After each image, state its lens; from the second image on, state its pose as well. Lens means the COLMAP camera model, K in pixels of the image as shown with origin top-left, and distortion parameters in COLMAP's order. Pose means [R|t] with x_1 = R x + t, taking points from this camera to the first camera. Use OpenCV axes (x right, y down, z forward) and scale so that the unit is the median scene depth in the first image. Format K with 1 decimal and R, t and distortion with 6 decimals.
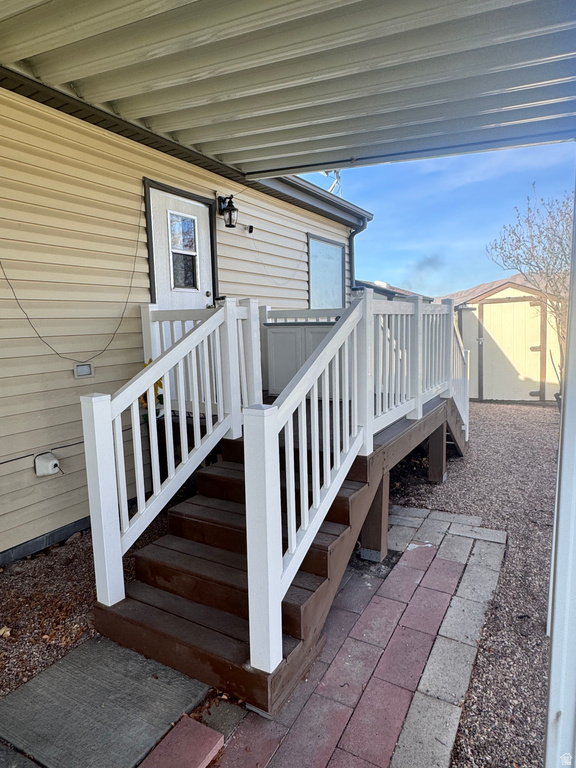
lens RADIAL K [[473.5, 0, 288.0], [0, 473.5, 384.0], [0, 0, 1]] dist [-0.002310, -0.001929]
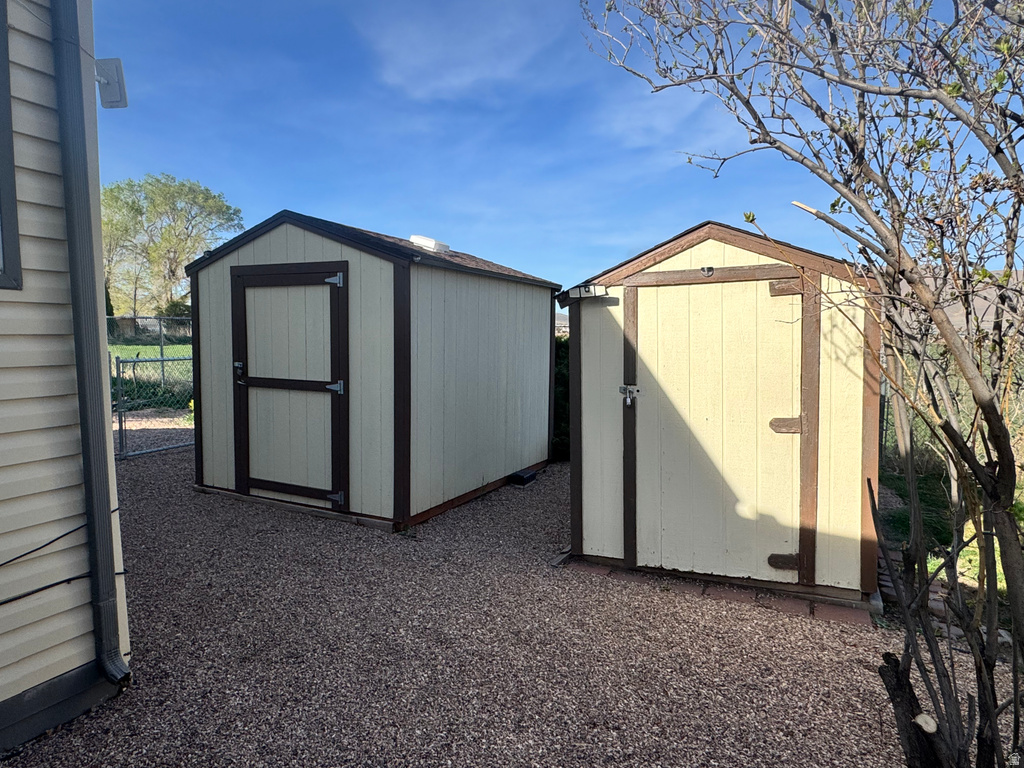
lens RADIAL K [[631.3, 0, 505.2], [0, 631.3, 385.5], [0, 0, 1]] dist [-0.002310, -0.001929]
pose [[0.996315, 0.022872, 0.082666, 0.291422], [-0.018666, 0.998509, -0.051298, -0.075440], [-0.083716, 0.049566, 0.995256, 0.577807]]
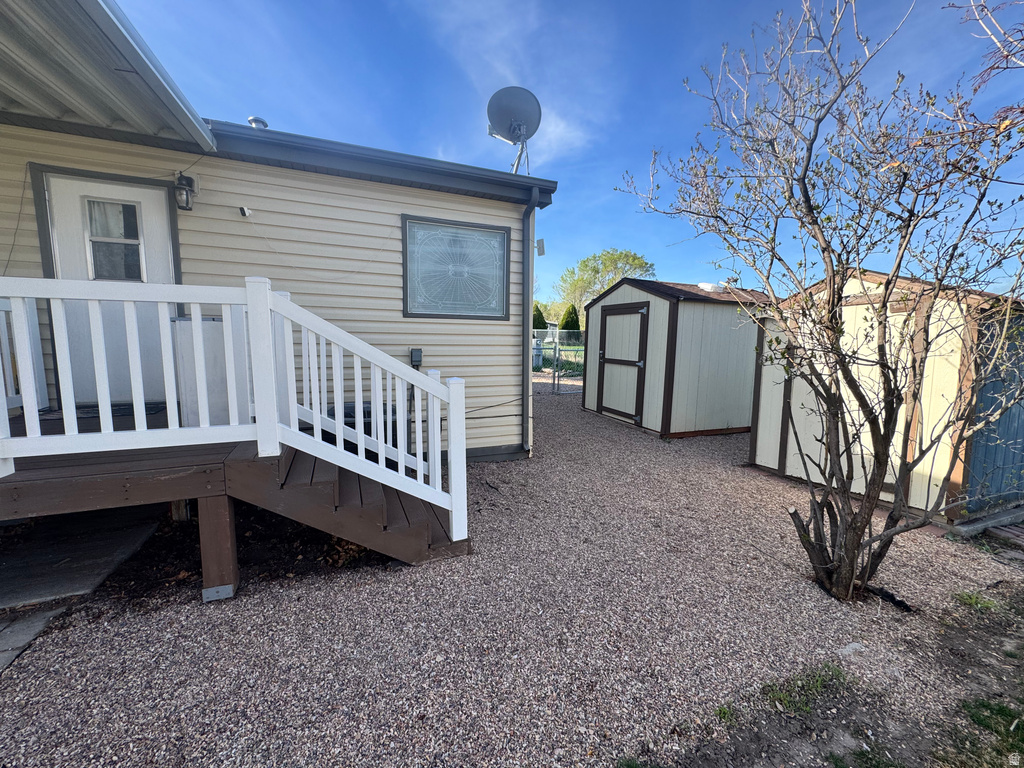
lens RADIAL K [[407.7, 0, 512.0], [0, 407.7, 384.0], [0, 0, 1]] dist [-0.003337, 0.000642]
pose [[0.798210, 0.102964, -0.593515, 0.451710], [-0.113209, 0.993368, 0.020078, -0.051615], [0.591646, 0.051165, 0.804573, 0.416877]]
